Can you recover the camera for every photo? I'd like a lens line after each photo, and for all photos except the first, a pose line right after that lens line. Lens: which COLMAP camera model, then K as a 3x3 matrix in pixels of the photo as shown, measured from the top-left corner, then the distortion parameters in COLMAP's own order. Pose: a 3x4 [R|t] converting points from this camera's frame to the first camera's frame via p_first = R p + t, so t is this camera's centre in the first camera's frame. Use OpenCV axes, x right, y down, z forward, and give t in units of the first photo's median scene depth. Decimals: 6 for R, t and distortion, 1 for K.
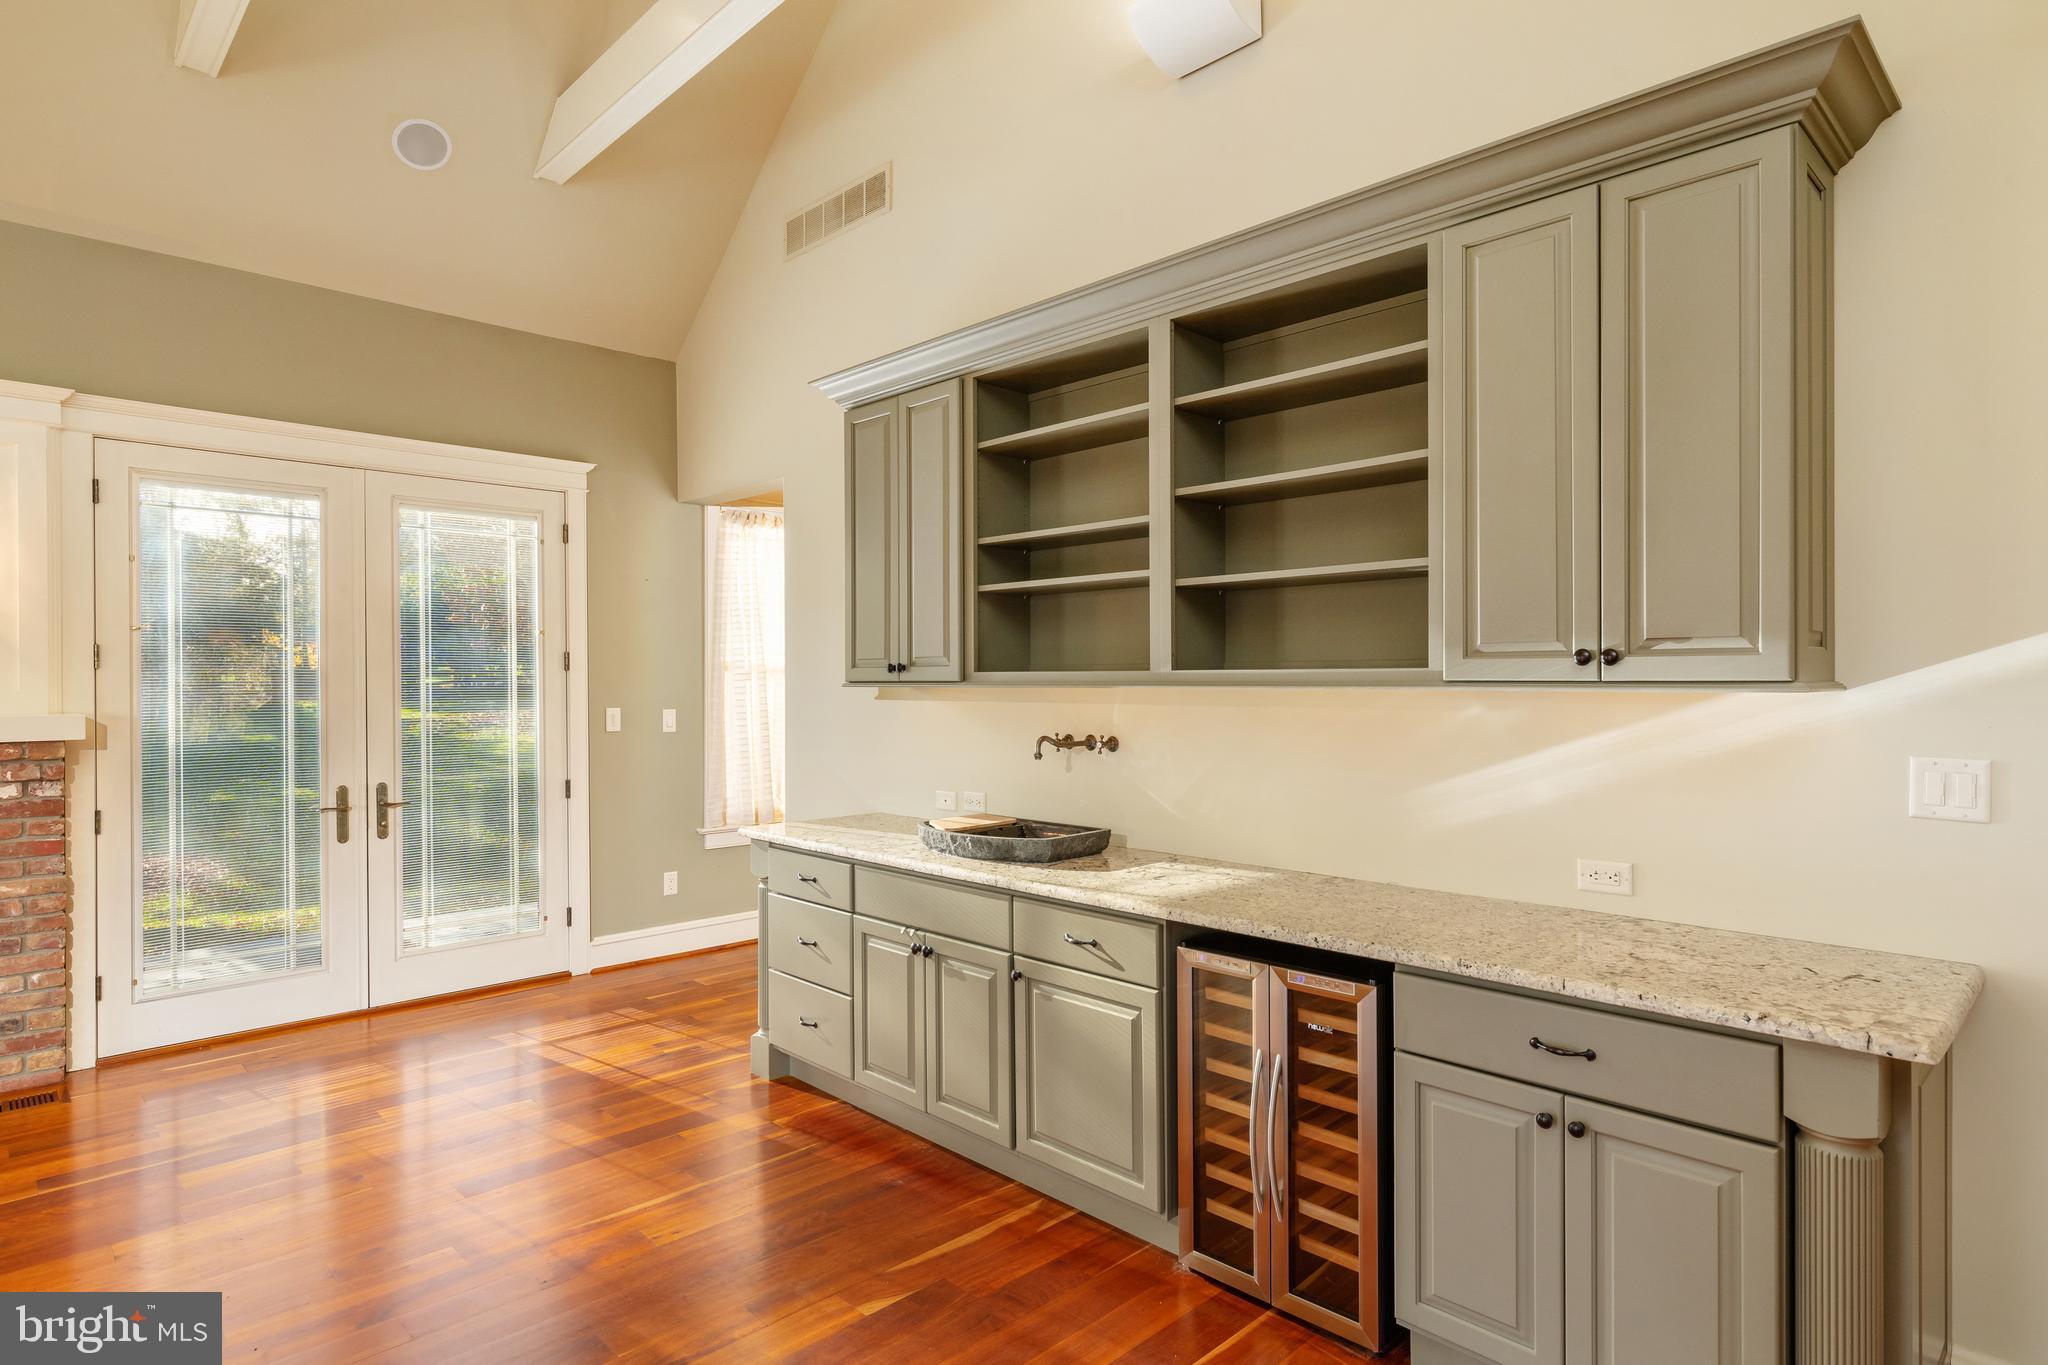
lens RADIAL K [[1100.6, 0, 1038.4], [0, 1100.6, 680.8], [0, 0, 1]] dist [0.004624, 0.001343]
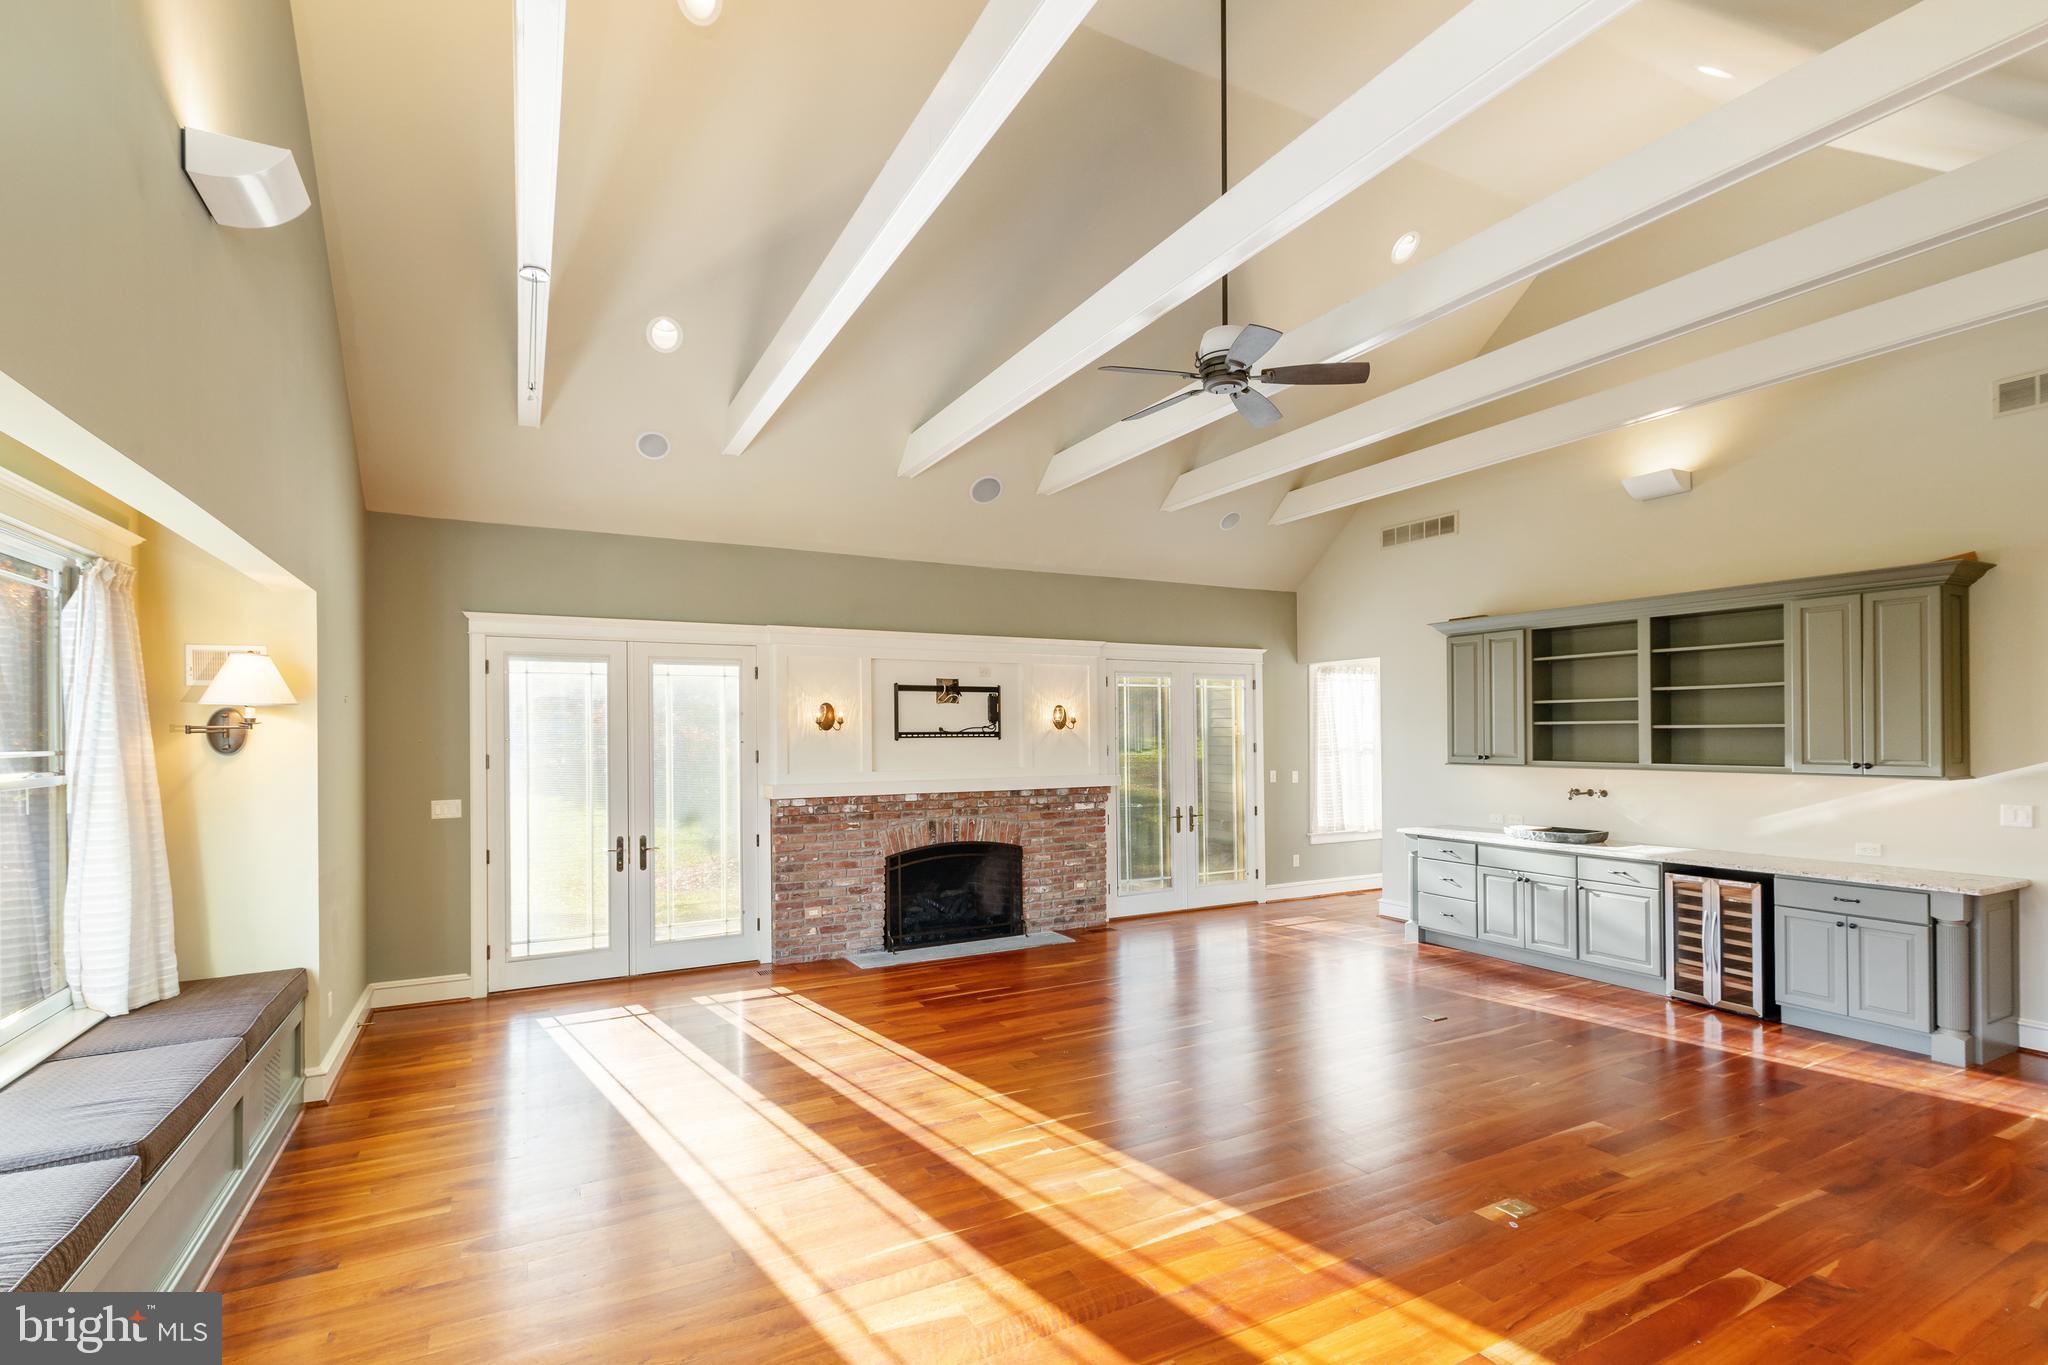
lens RADIAL K [[939.7, 0, 1018.2], [0, 939.7, 730.2], [0, 0, 1]] dist [0.003956, 0.000048]
pose [[0.958090, -0.004575, -0.286431, -0.525096], [0.004112, 0.999989, -0.002216, -0.071734], [0.286439, 0.000945, 0.958098, -1.165906]]
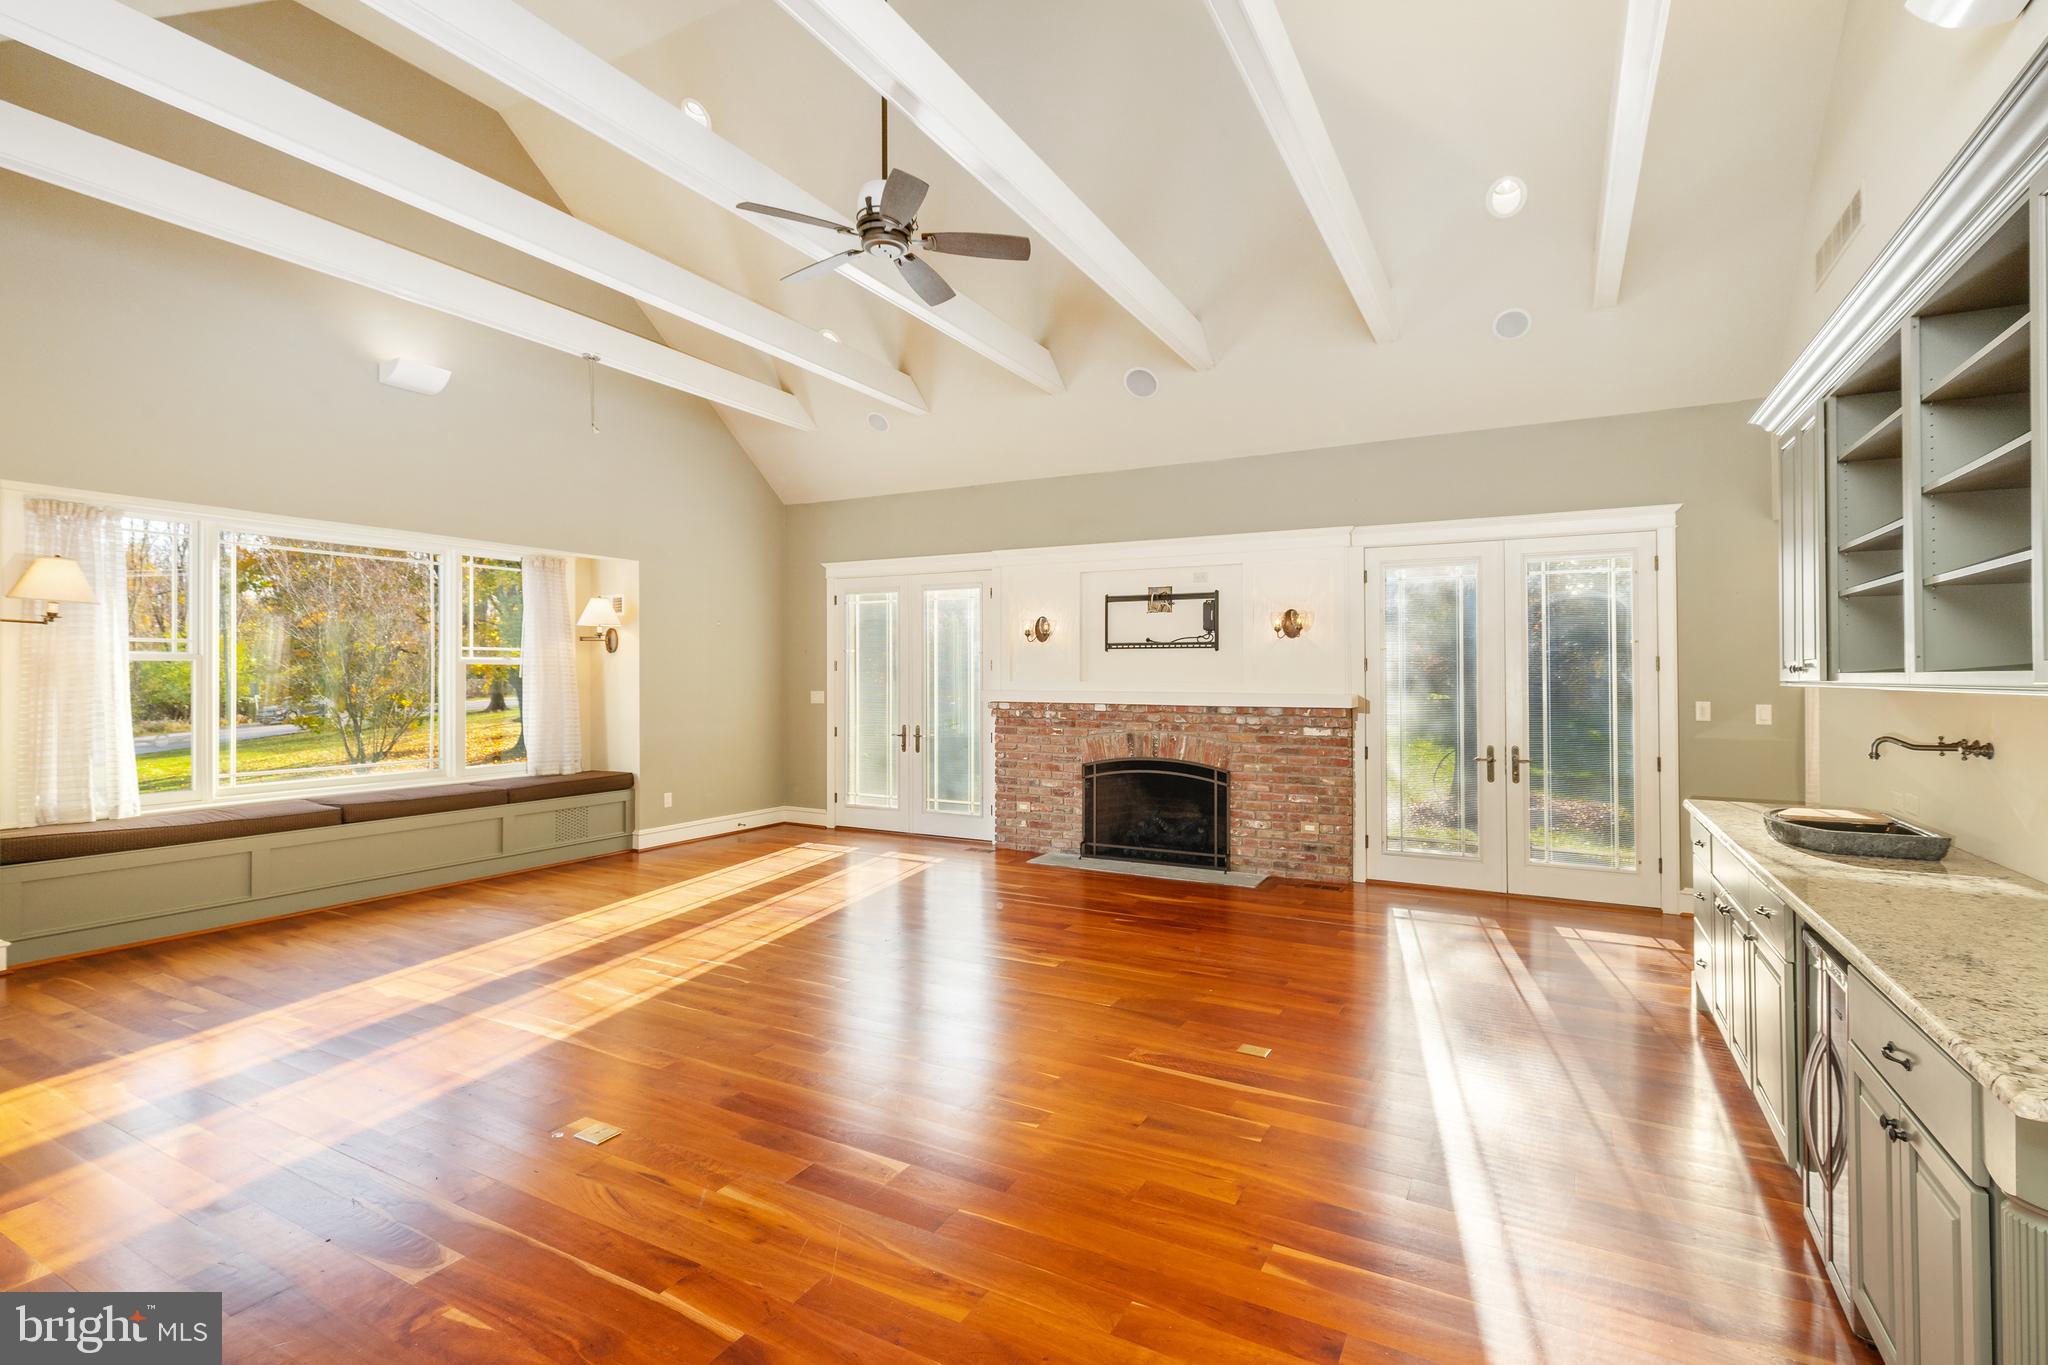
lens RADIAL K [[939.7, 0, 1050.0], [0, 939.7, 673.2], [0, 0, 1]] dist [0.003956, 0.000048]
pose [[0.300037, 0.000524, -0.953928, 0.592547], [-0.006219, 0.999980, -0.001407, -0.001744], [0.953907, 0.006355, 0.300034, 0.007777]]
